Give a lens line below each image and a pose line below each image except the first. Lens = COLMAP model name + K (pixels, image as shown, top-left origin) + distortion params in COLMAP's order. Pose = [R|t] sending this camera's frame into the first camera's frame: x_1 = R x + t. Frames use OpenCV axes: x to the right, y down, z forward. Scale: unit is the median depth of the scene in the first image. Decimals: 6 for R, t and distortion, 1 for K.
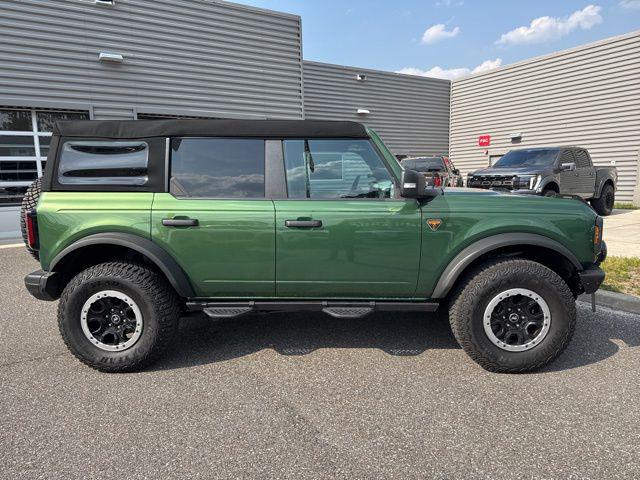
lens RADIAL K [[455.0, 0, 319.3], [0, 455.0, 242.5], [0, 0, 1]] dist [0.042574, -0.052249]
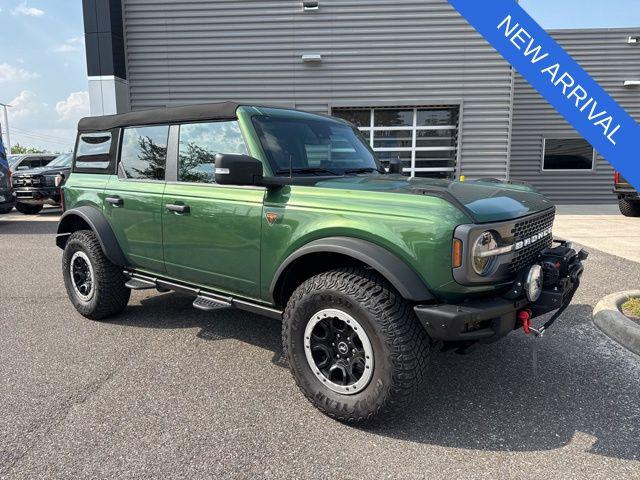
lens RADIAL K [[455.0, 0, 315.5], [0, 455.0, 241.4], [0, 0, 1]] dist [0.042574, -0.052249]
pose [[0.808908, 0.102171, -0.578990, 0.771633], [-0.092413, 0.994639, 0.046408, -0.040514], [0.580627, 0.015966, 0.814013, 0.339997]]
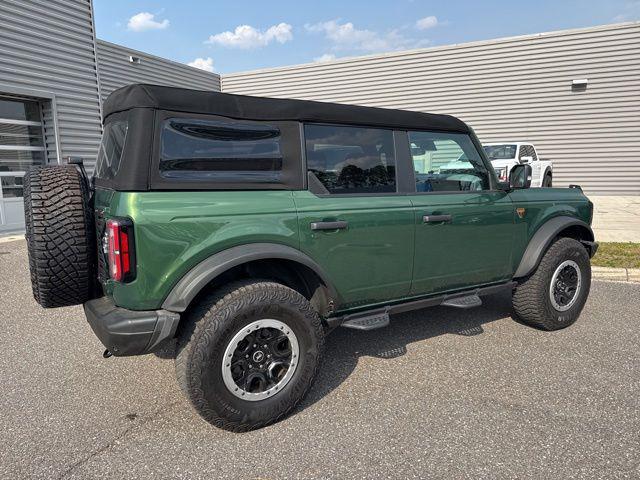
lens RADIAL K [[455.0, 0, 320.6], [0, 455.0, 239.6], [0, 0, 1]] dist [0.042574, -0.052249]
pose [[0.825438, -0.077622, 0.559131, -0.768057], [0.074709, 0.996810, 0.028092, -0.040641], [-0.559527, 0.018584, 0.828604, 0.311152]]
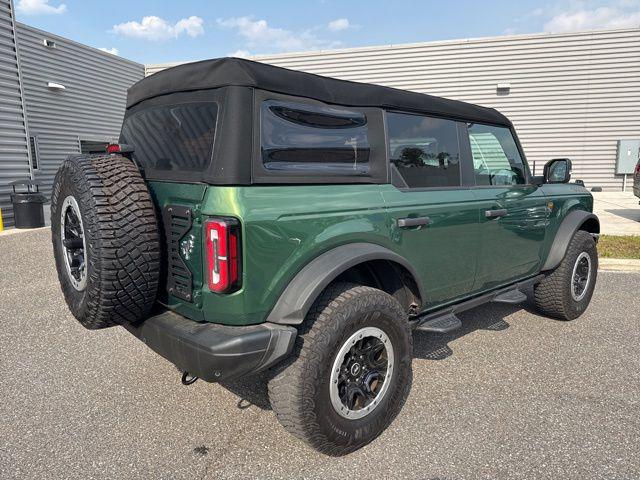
lens RADIAL K [[455.0, 0, 321.3], [0, 455.0, 240.4], [0, 0, 1]] dist [0.042574, -0.052249]
pose [[0.709091, -0.099931, 0.698000, -0.936697], [0.093196, 0.994504, 0.047705, -0.061664], [-0.698931, 0.031223, 0.714507, 0.544435]]
